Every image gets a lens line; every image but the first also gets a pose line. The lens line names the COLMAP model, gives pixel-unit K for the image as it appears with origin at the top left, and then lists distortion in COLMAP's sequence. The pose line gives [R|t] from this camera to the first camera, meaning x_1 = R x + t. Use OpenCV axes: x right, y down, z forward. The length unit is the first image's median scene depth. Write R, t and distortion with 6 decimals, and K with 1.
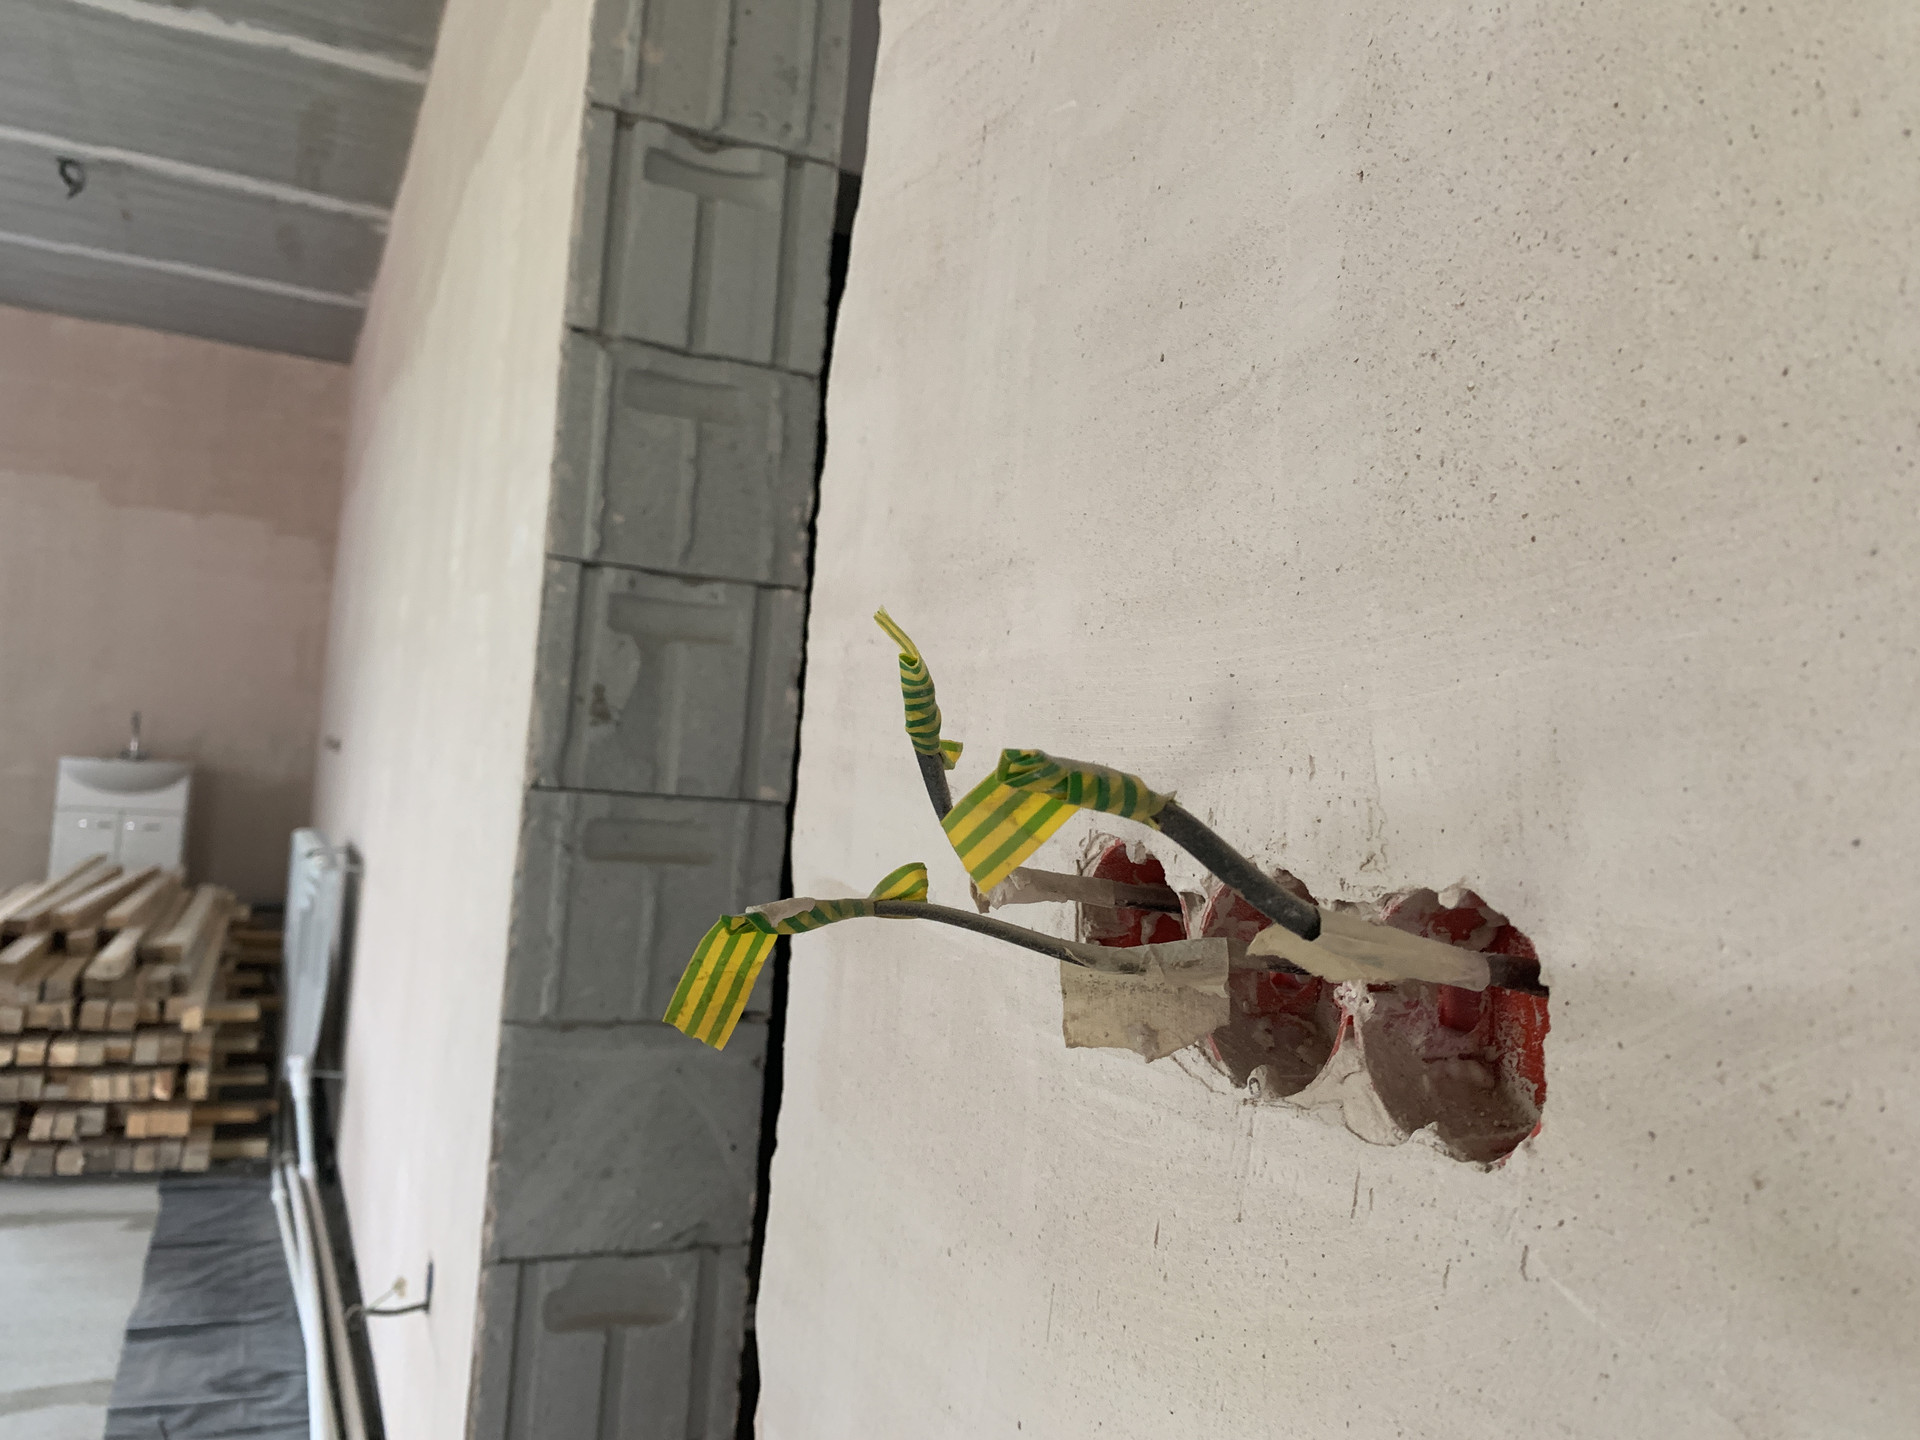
lens RADIAL K [[1469.6, 0, 953.3], [0, 1469.6, 710.3], [0, 0, 1]] dist [0.045228, -0.026094]
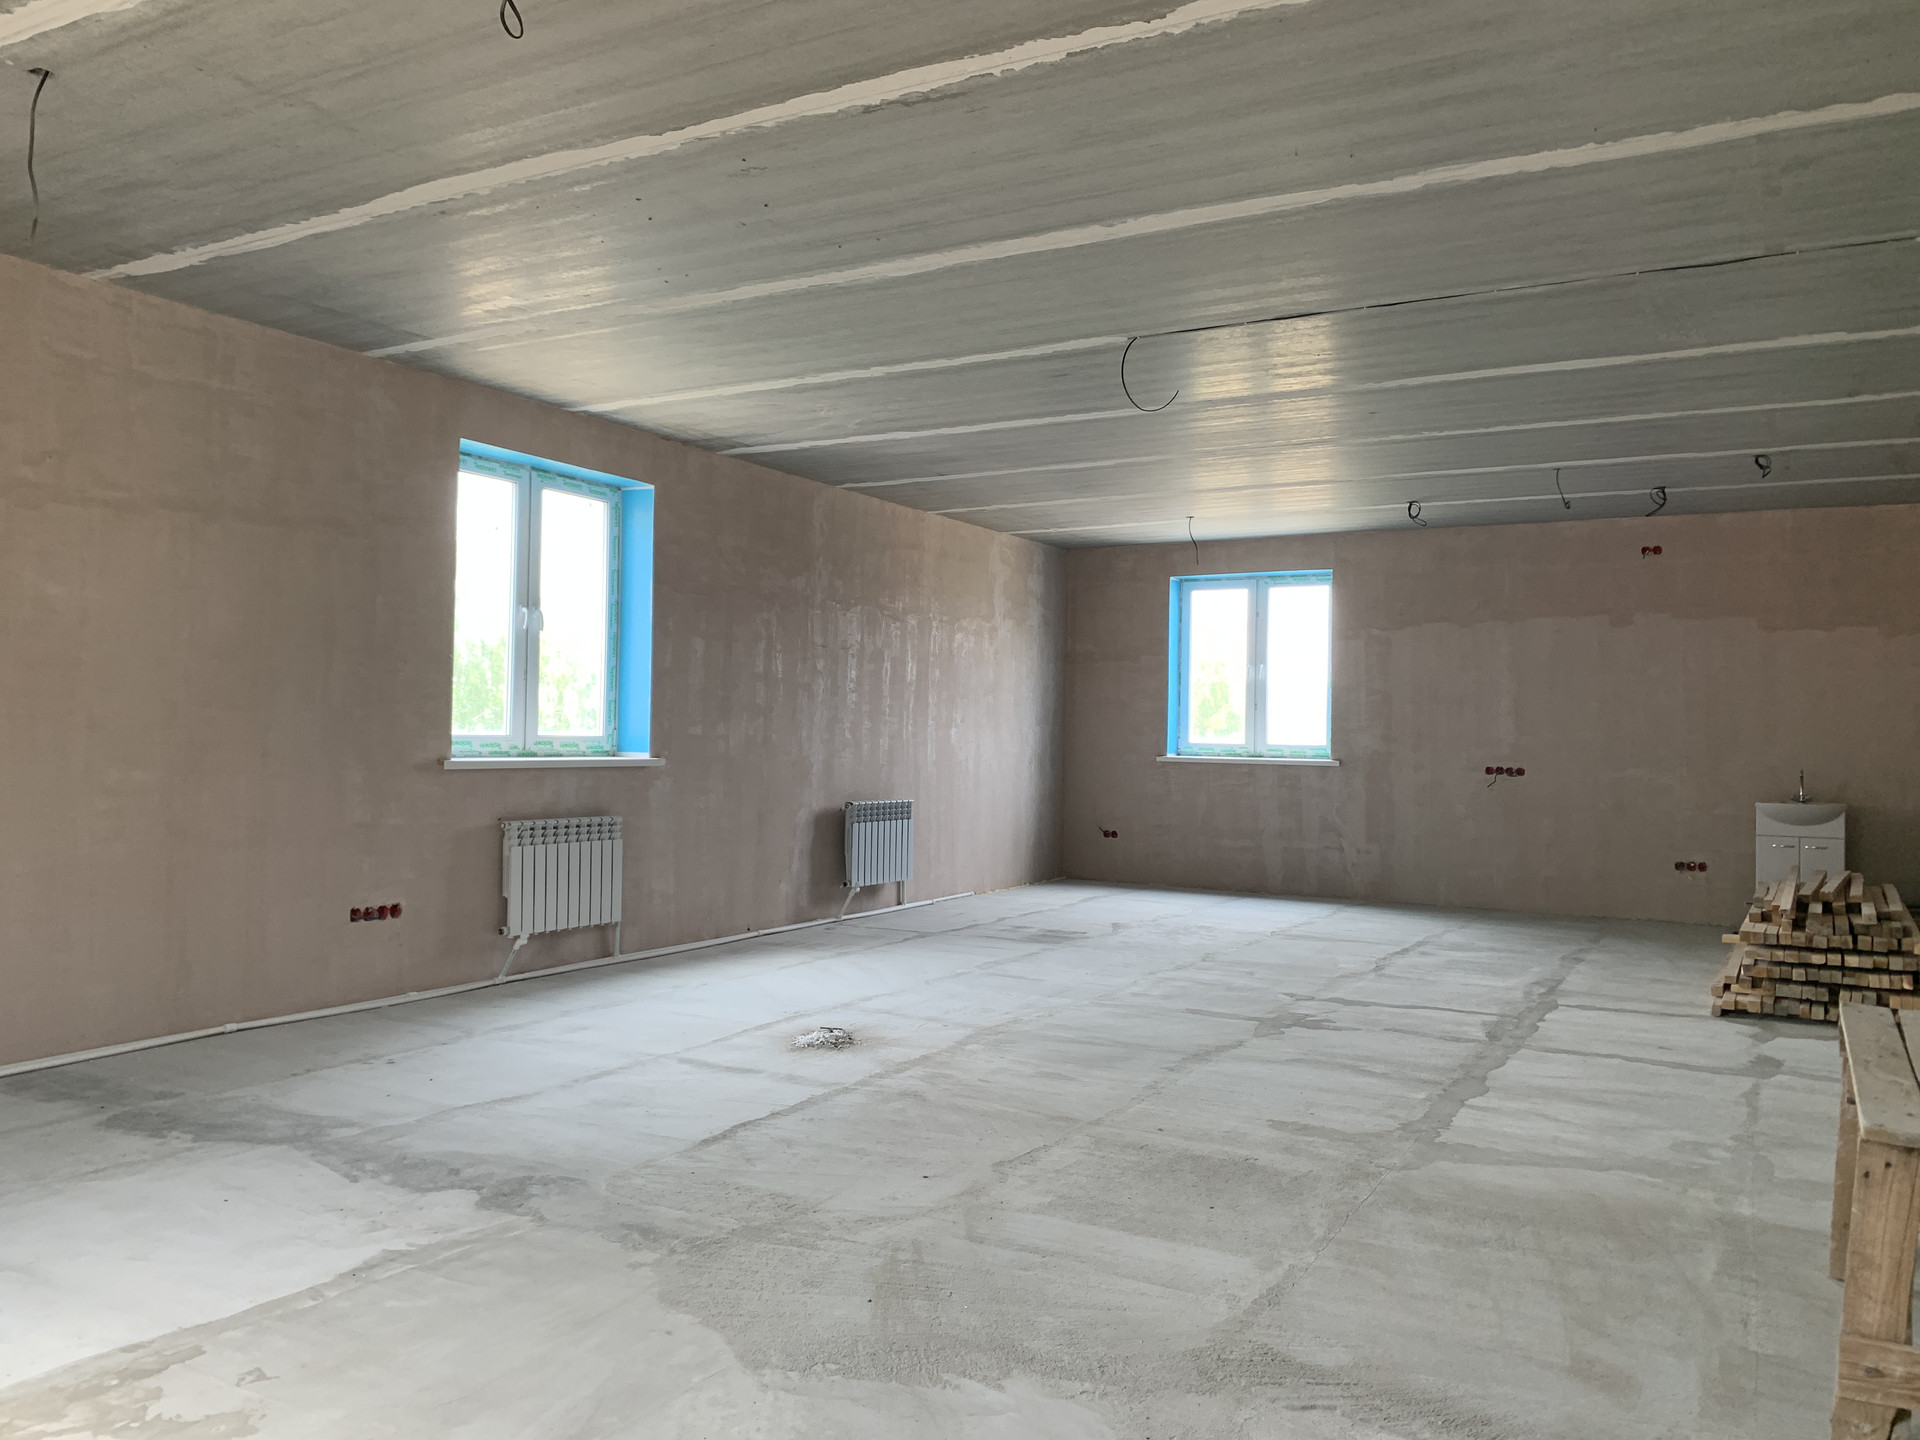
lens RADIAL K [[1469.6, 0, 945.0], [0, 1469.6, 716.3], [0, 0, 1]] dist [0.045228, -0.026094]
pose [[0.581172, -0.074307, -0.810381, 0.317960], [0.064333, 0.996901, -0.045272, -0.078001], [0.811234, -0.025823, 0.584152, -1.088739]]
